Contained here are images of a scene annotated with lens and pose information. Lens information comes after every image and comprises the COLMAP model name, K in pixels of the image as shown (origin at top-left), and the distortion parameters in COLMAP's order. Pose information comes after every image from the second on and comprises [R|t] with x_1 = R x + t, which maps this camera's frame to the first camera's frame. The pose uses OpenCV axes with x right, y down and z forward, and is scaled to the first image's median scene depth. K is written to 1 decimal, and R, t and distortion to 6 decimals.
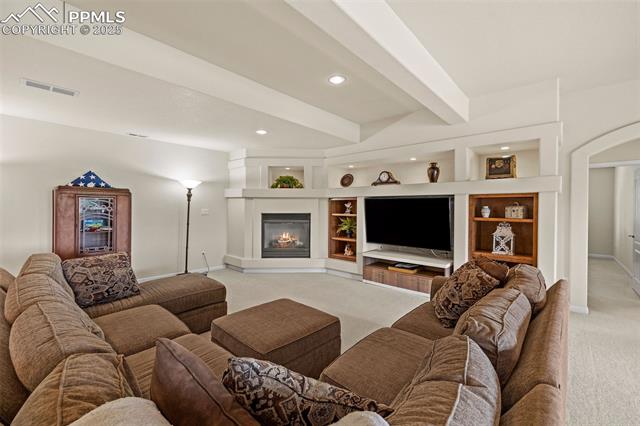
lens RADIAL K [[270.4, 0, 318.4], [0, 270.4, 209.9], [0, 0, 1]] dist [0.000498, 0.000335]
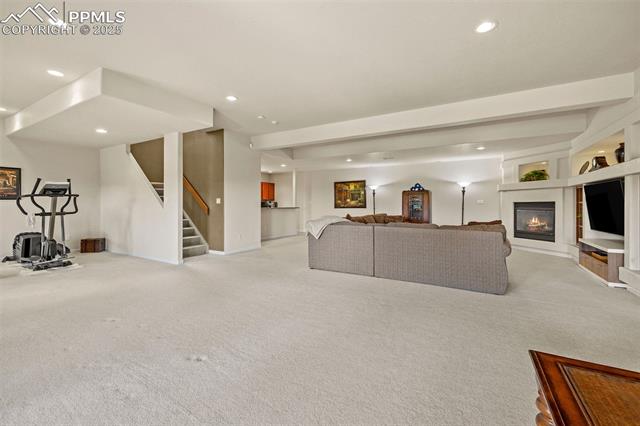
lens RADIAL K [[270.4, 0, 312.3], [0, 270.4, 202.7], [0, 0, 1]] dist [0.000498, 0.000335]
pose [[0.178670, -0.014595, -0.983801, 0.978161], [-0.011531, 0.999790, -0.016926, 0.052471], [0.983842, 0.014369, 0.178464, -0.191235]]
